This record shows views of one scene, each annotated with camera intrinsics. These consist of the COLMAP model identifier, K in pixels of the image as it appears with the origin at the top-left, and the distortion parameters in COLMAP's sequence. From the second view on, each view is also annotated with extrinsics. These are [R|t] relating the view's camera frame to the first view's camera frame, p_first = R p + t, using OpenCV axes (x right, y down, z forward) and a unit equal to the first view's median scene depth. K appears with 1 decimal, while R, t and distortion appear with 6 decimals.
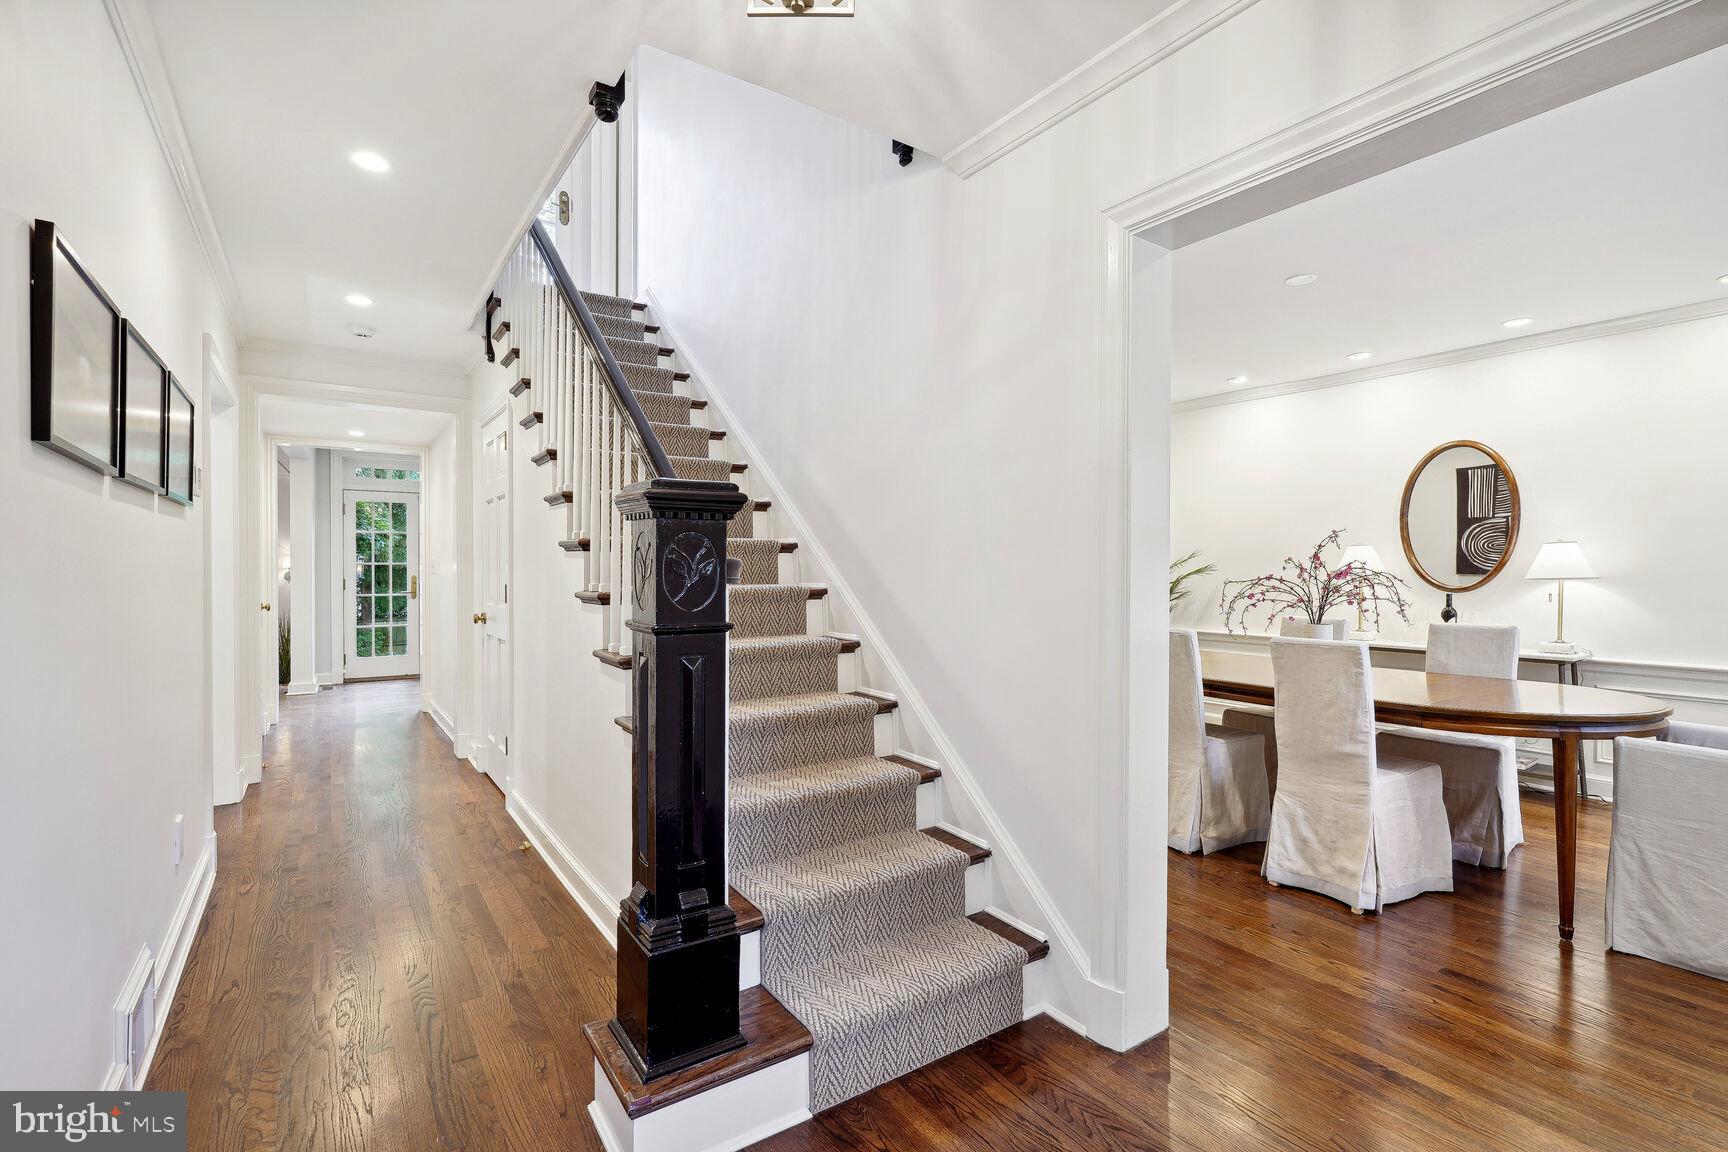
lens RADIAL K [[781.9, 0, 861.0], [0, 781.9, 583.7], [0, 0, 1]] dist [-0.000284, 0.000944]
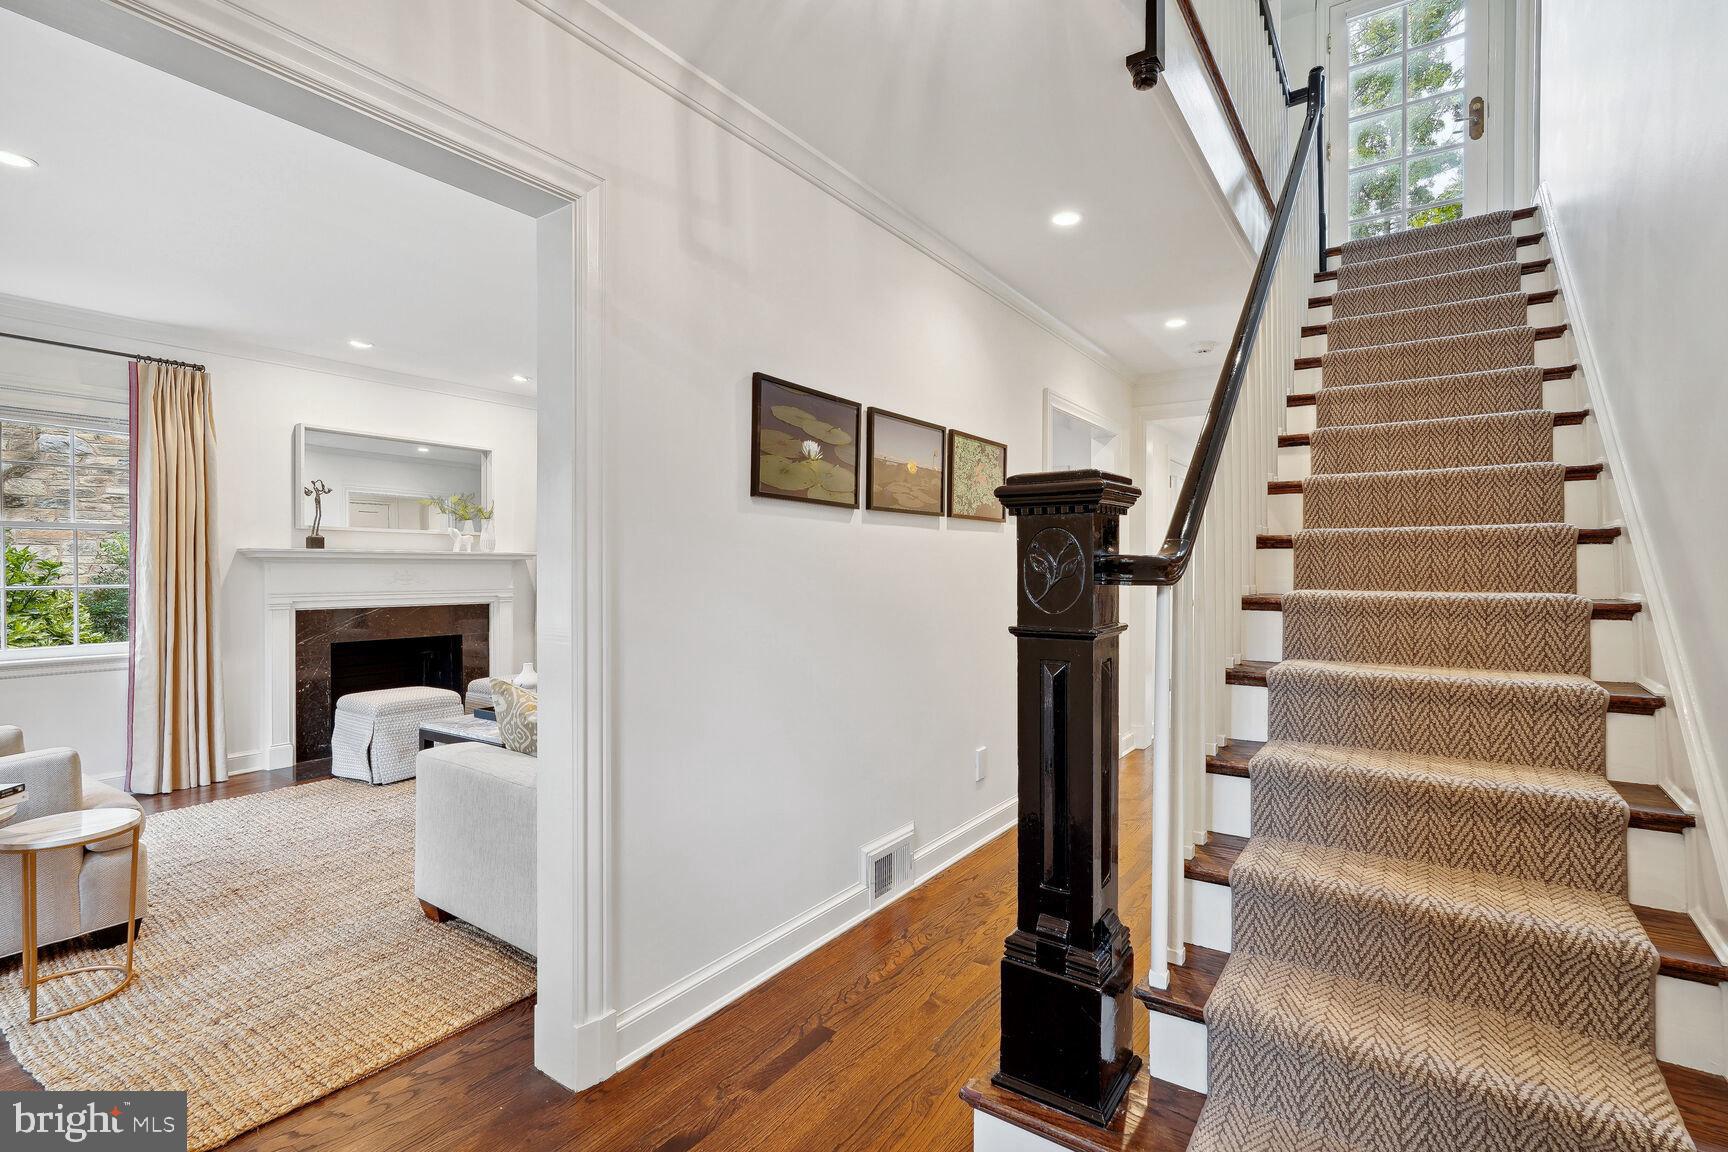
lens RADIAL K [[802.9, 0, 864.0], [0, 802.9, 576.0], [0, 0, 1]] dist [0.000764, -0.000067]
pose [[0.363534, 0.010435, -0.931522, 0.518310], [-0.019964, 0.999795, 0.003409, -0.006967], [0.931367, 0.017358, 0.363668, 0.393054]]
